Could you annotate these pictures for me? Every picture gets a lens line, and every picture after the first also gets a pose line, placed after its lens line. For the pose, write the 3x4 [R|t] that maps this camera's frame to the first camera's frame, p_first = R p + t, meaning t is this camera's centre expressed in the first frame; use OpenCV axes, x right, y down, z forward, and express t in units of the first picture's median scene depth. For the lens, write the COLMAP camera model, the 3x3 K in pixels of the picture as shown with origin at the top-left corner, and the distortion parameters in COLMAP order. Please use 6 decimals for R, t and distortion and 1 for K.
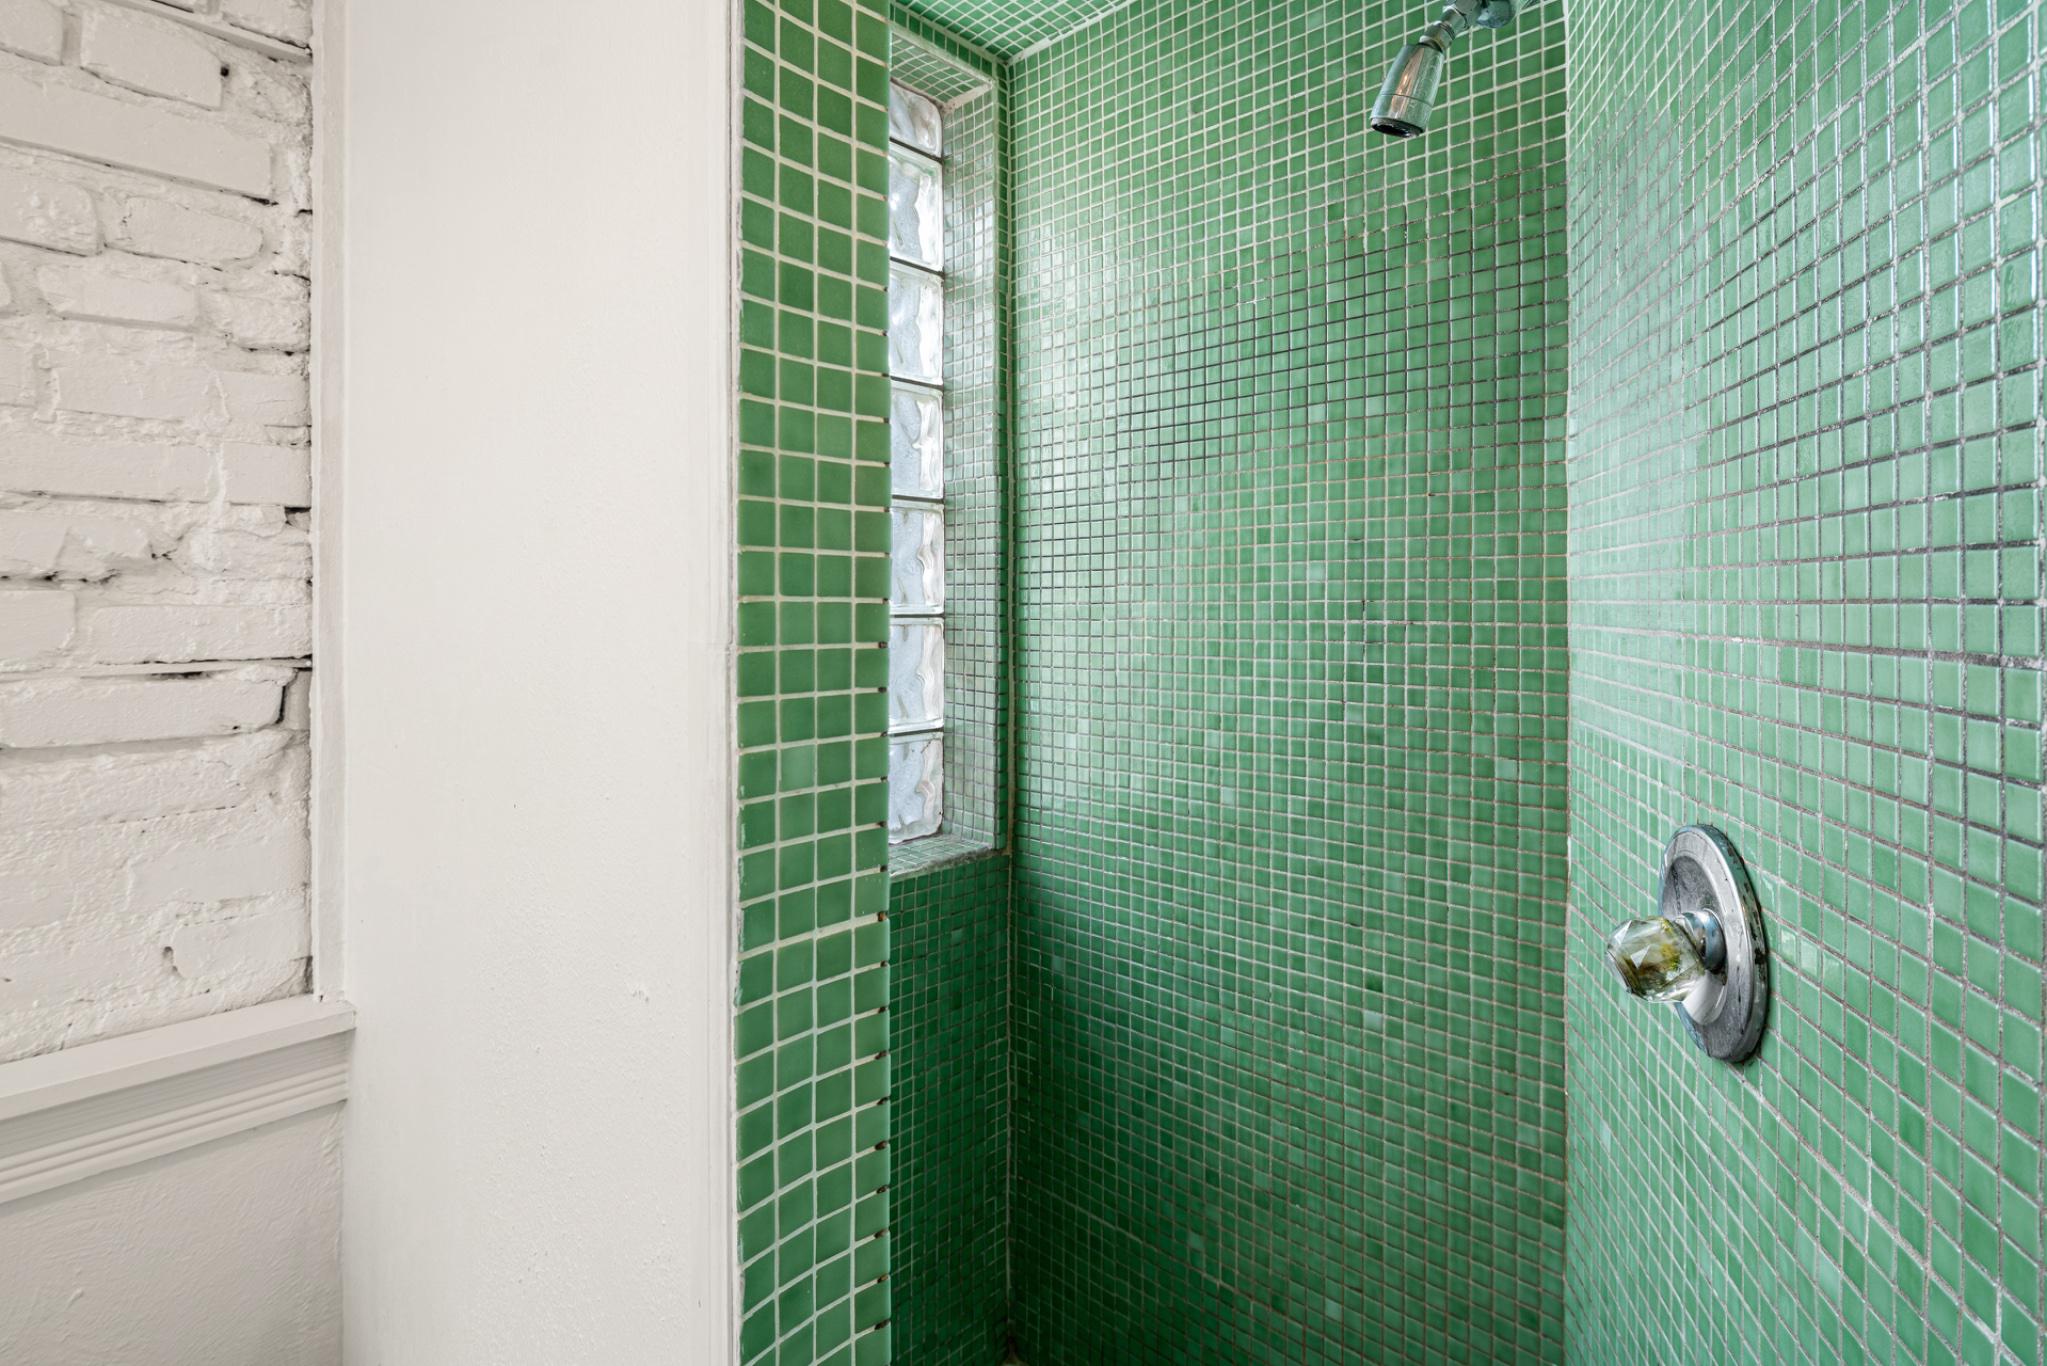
lens RADIAL K [[993.4, 0, 1019.7], [0, 993.4, 596.2], [0, 0, 1]] dist [0.000404, -0.001283]
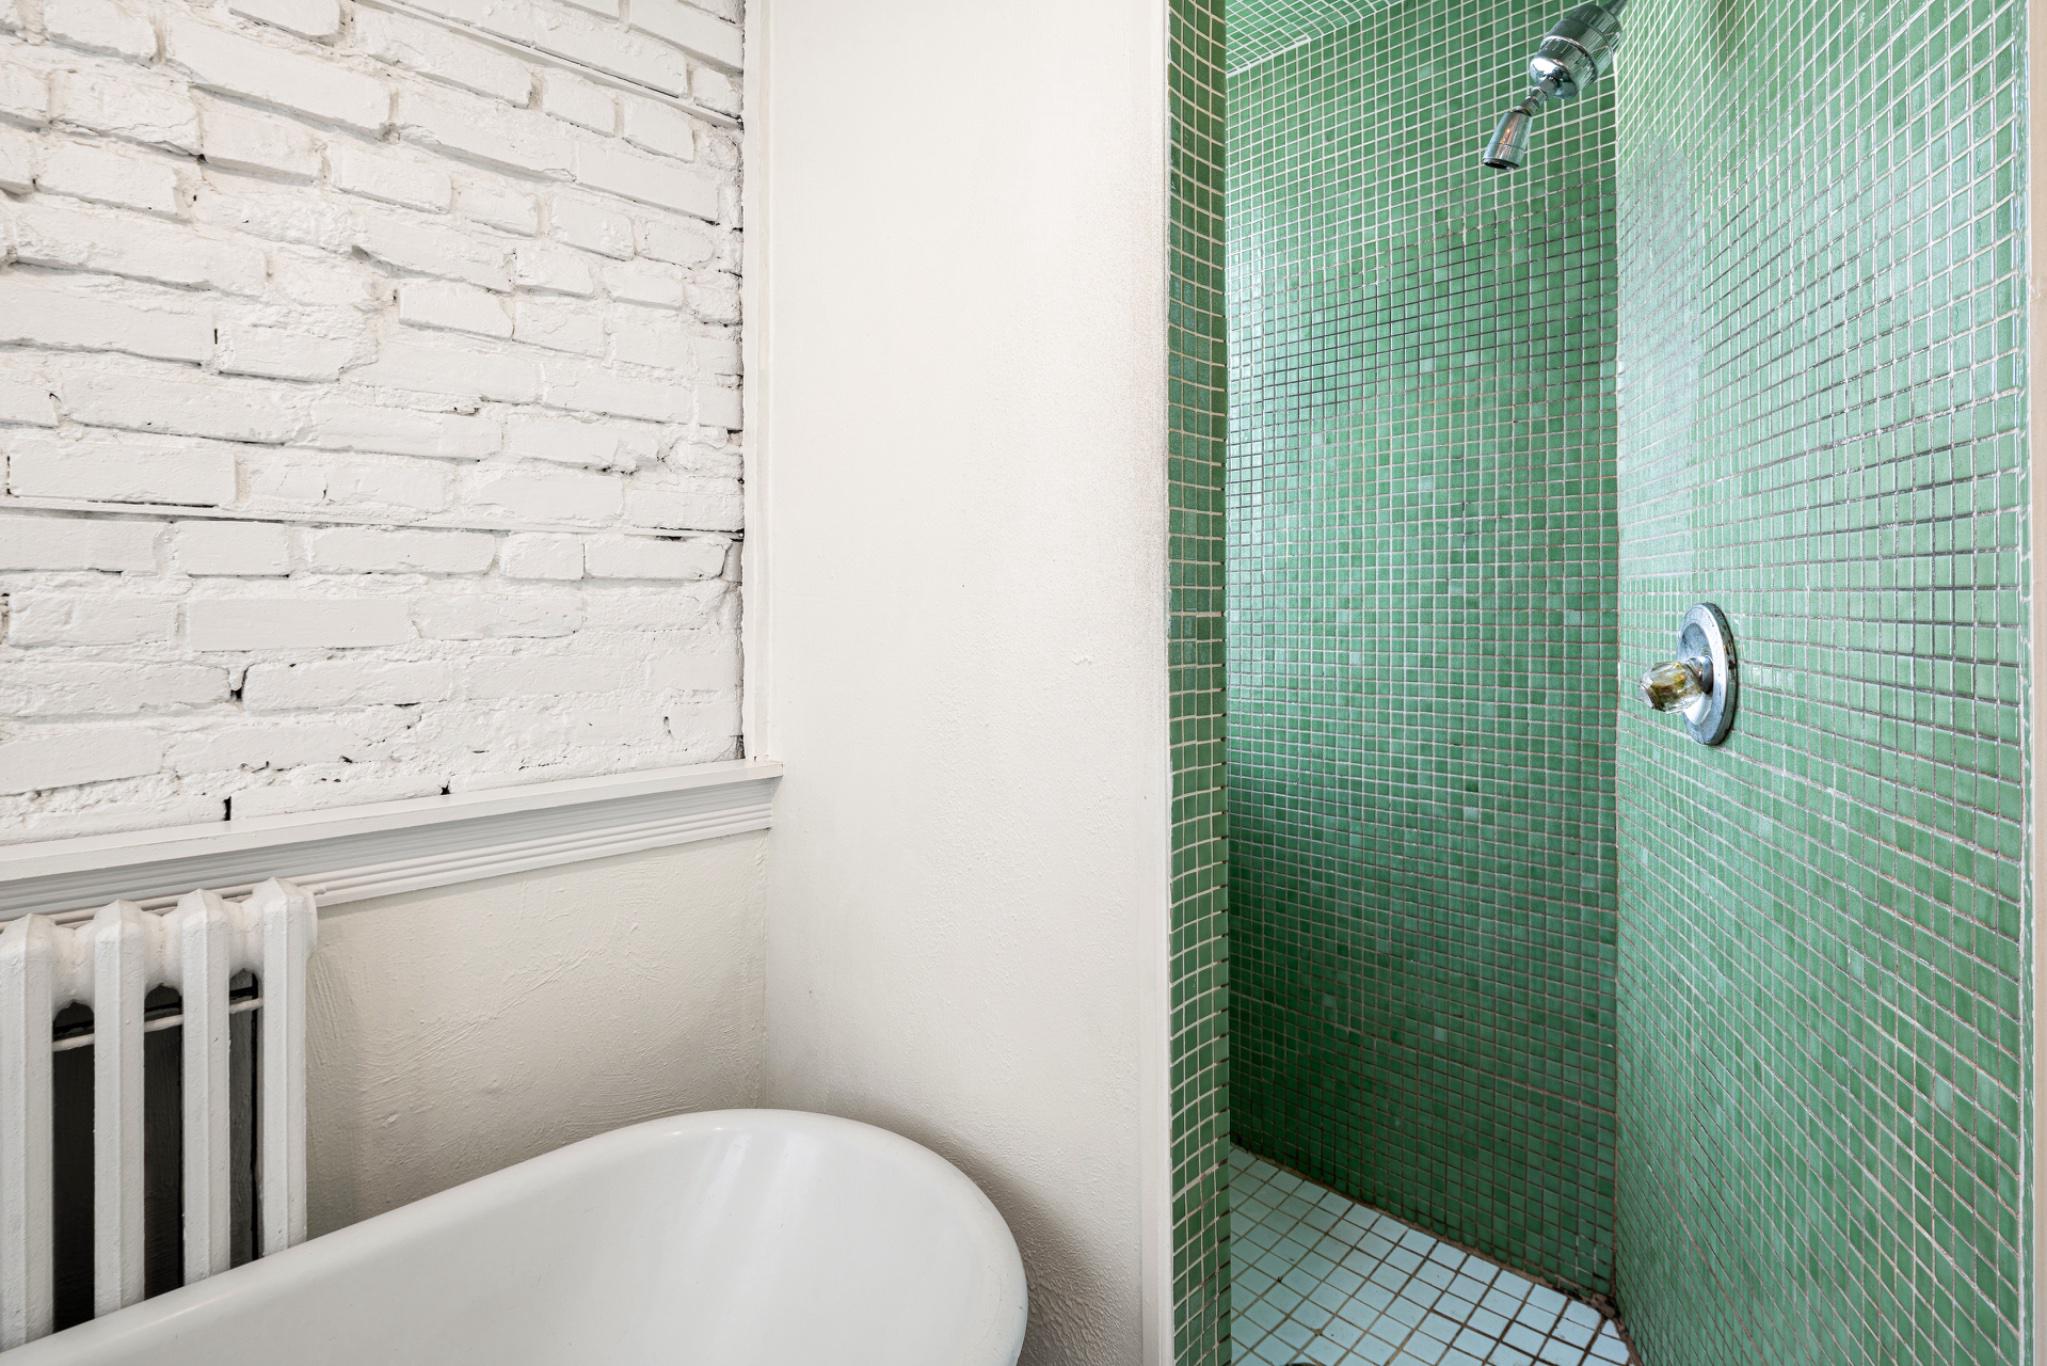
lens RADIAL K [[1004.1, 0, 1015.1], [0, 1004.1, 596.8], [0, 0, 1]] dist [0.000813, -0.001722]
pose [[0.998903, -0.000477, -0.046820, -0.214051], [0.000379, 0.999998, -0.002108, 0.145613], [0.046821, 0.002088, 0.998901, -0.421623]]
